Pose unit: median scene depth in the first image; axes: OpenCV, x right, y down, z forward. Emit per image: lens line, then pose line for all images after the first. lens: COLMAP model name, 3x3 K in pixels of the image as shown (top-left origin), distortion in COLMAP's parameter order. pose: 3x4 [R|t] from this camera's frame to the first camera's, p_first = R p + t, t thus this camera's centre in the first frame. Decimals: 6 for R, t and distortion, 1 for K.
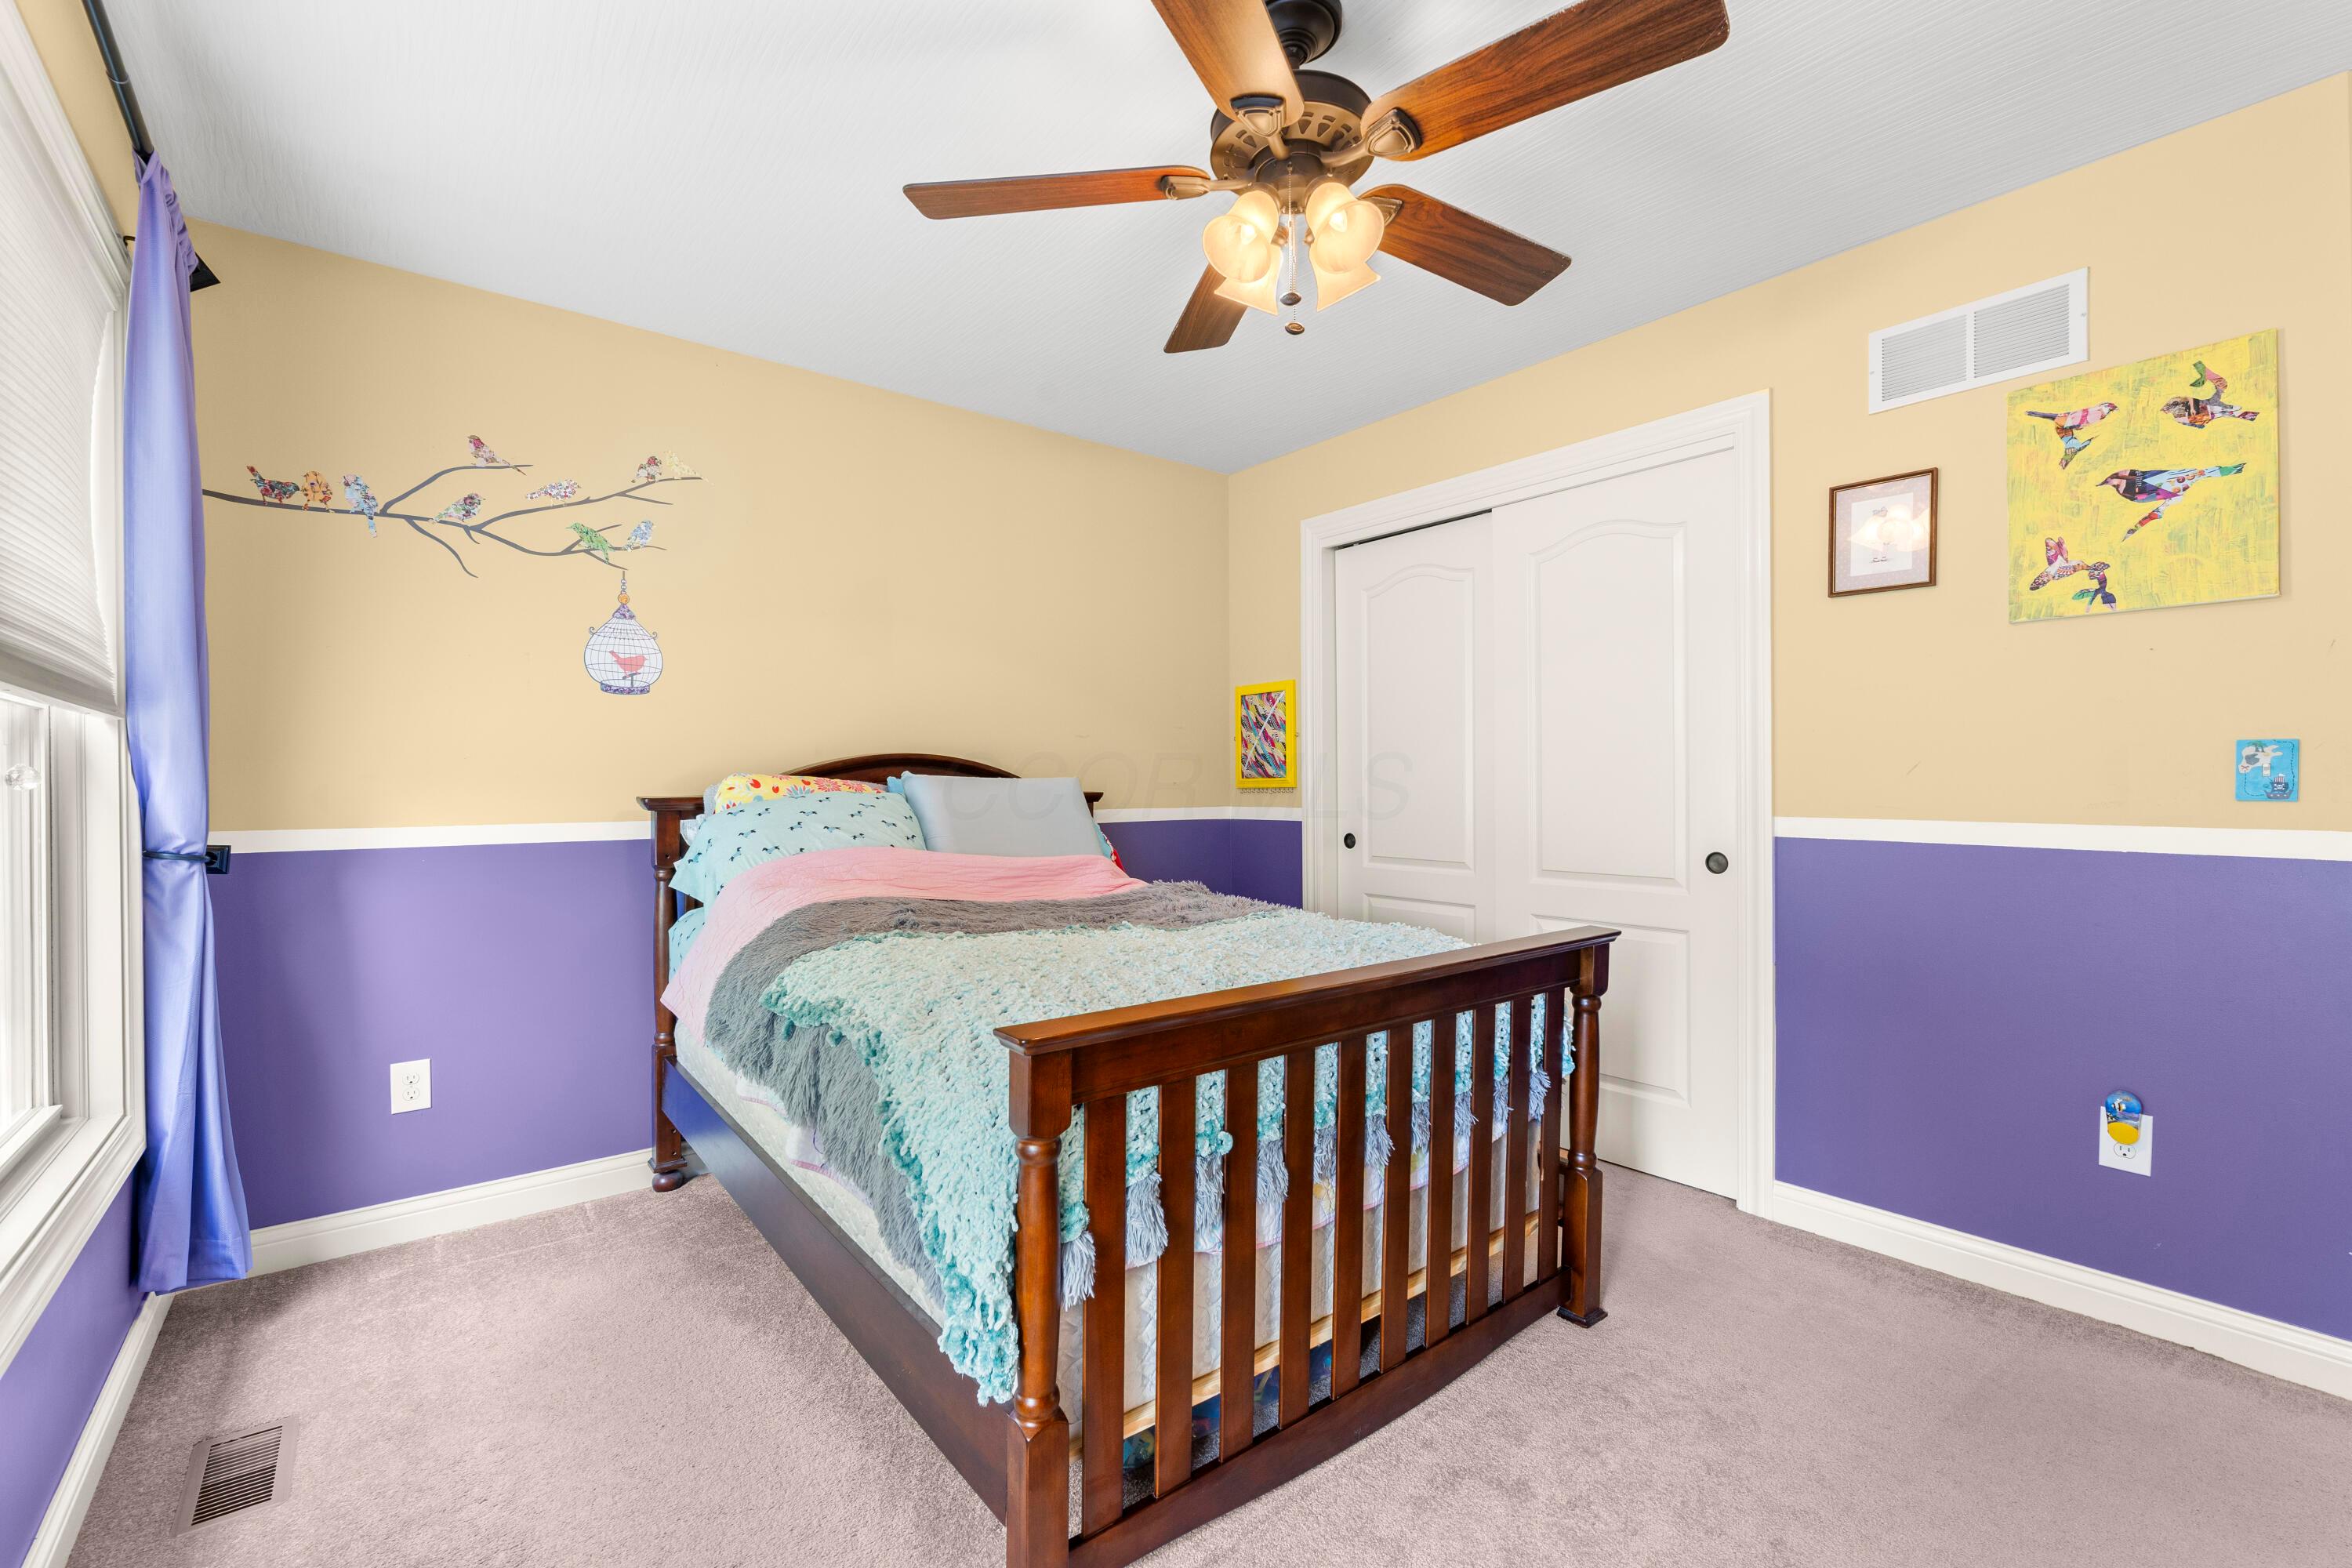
lens RADIAL K [[1030.0, 0, 1199.2], [0, 1030.0, 784.2], [0, 0, 1]] dist [-0.000601, -0.000267]
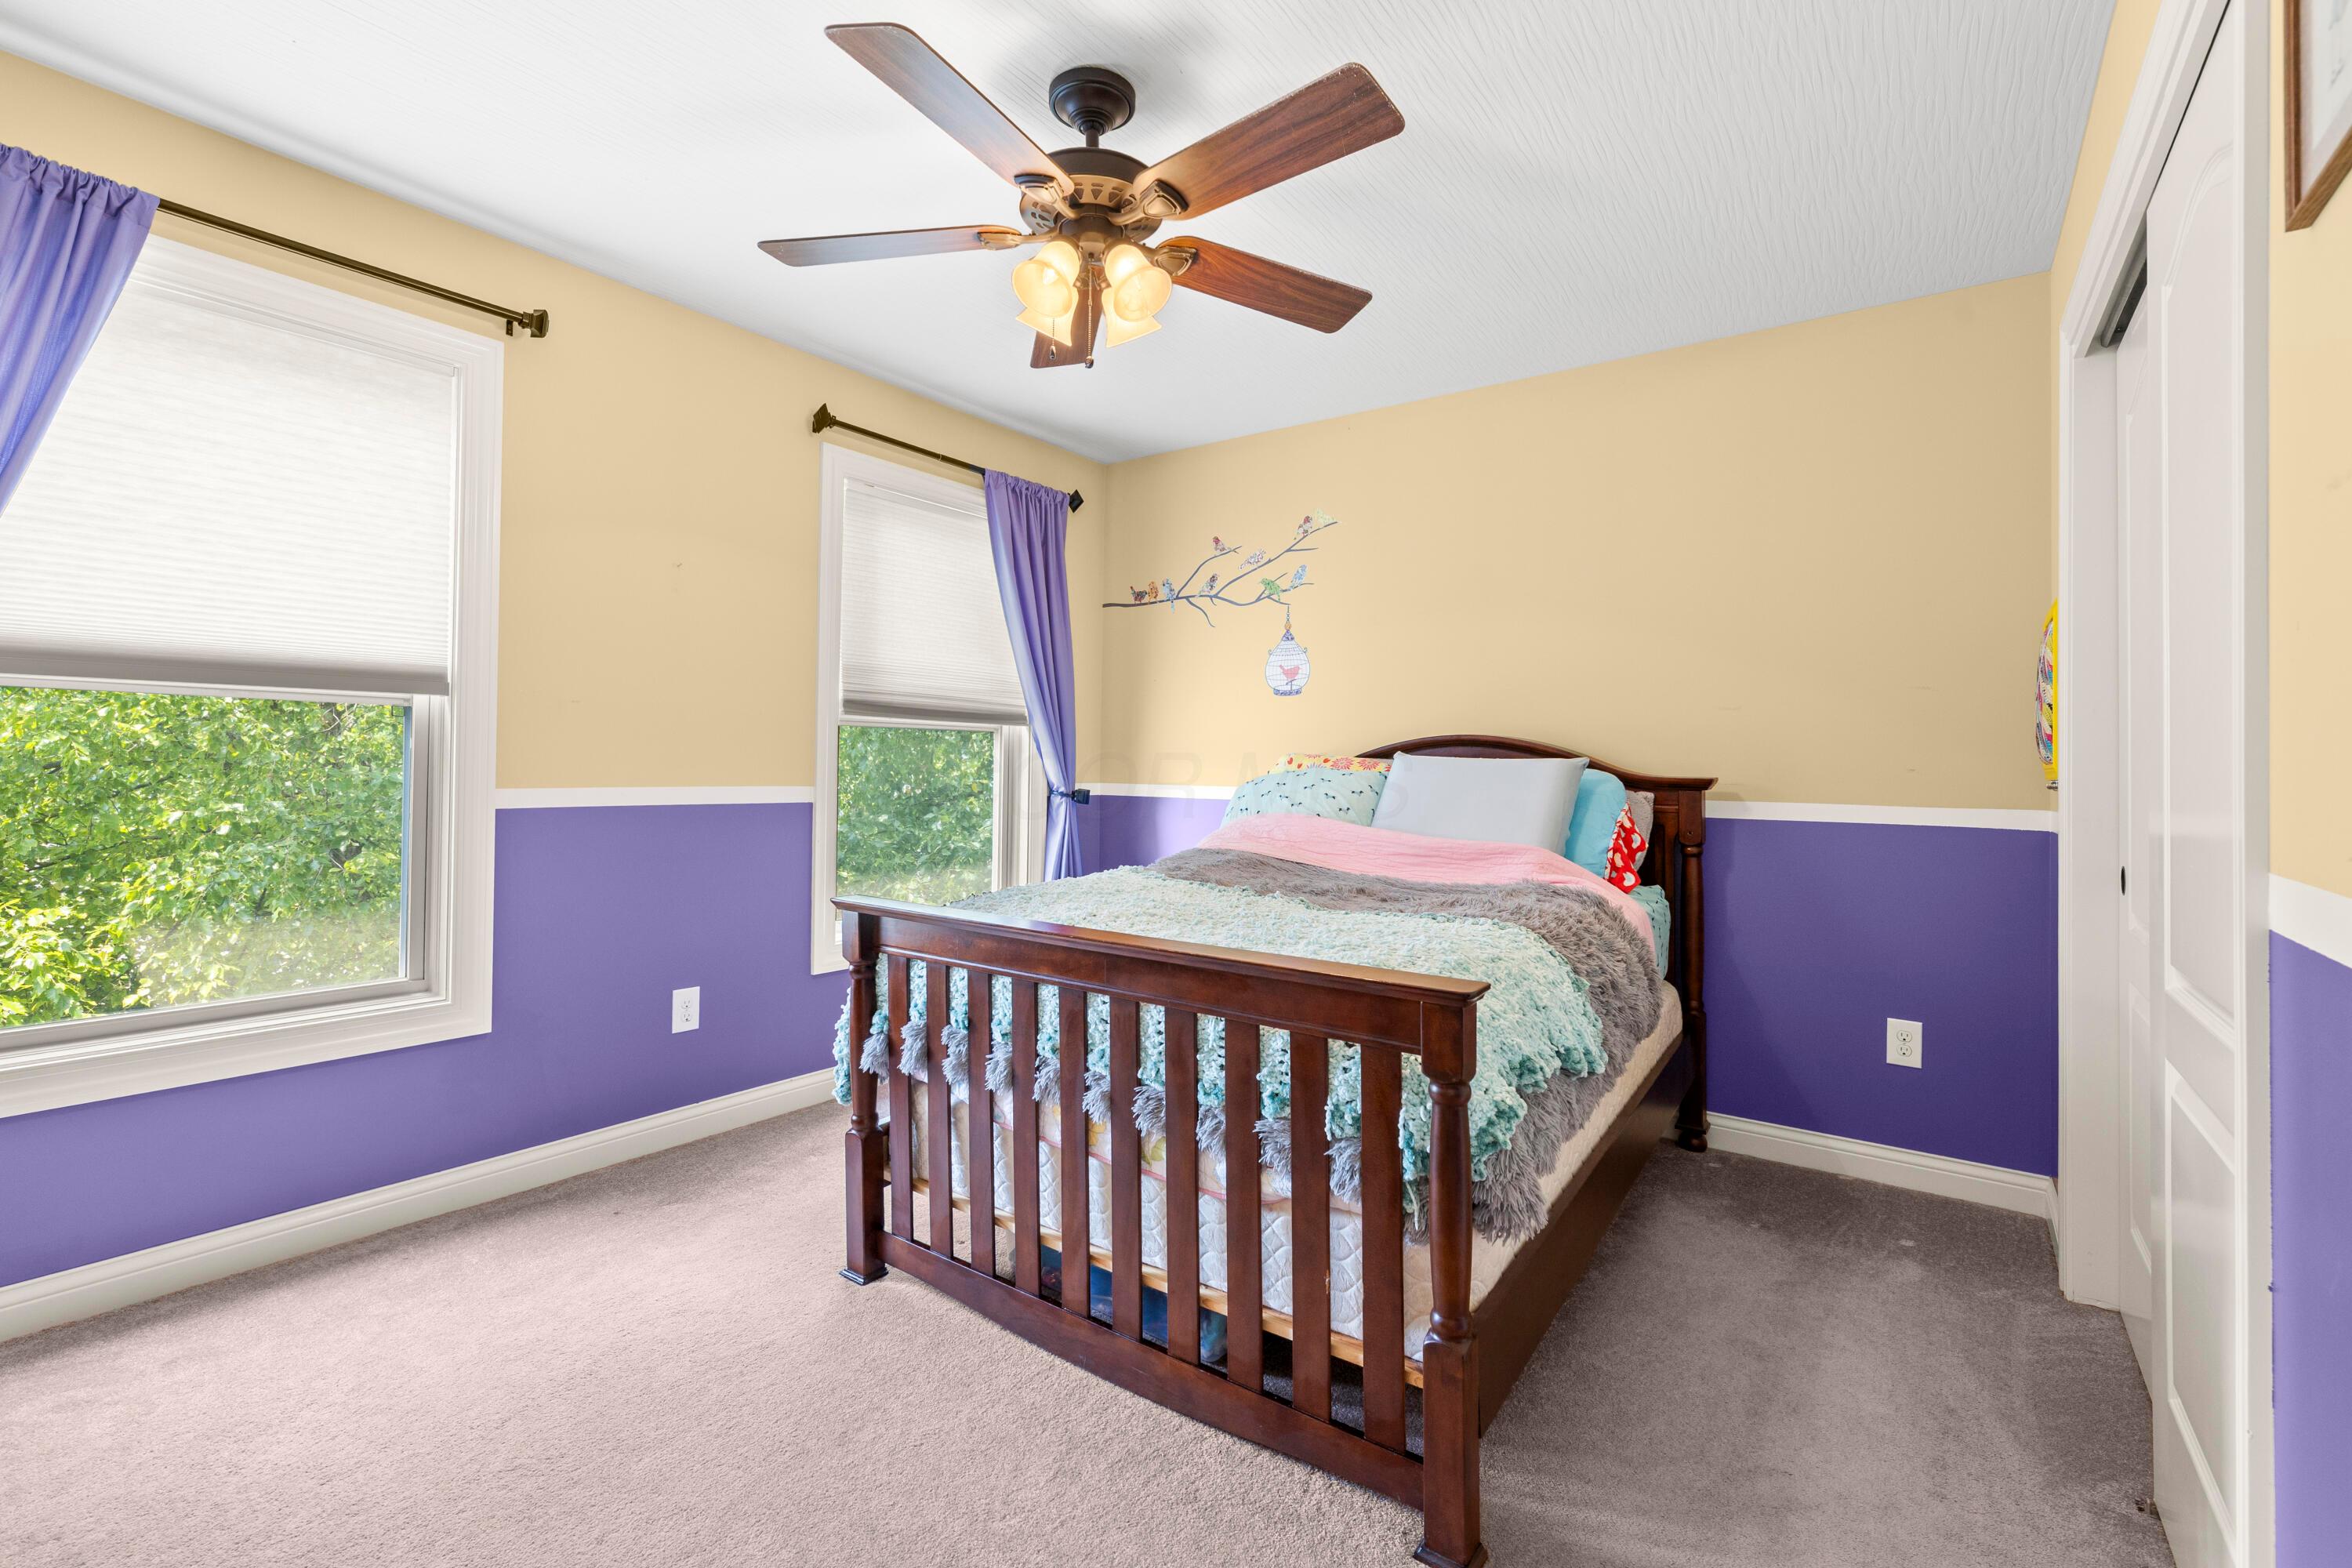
lens RADIAL K [[1044.6, 0, 1176.0], [0, 1044.6, 784.0], [0, 0, 1]] dist [-0.001894, -0.000367]
pose [[0.267656, 0.029955, -0.963049, 0.921187], [-0.008648, 0.999551, 0.028687, -0.008962], [0.963476, 0.000650, 0.267795, 0.582614]]
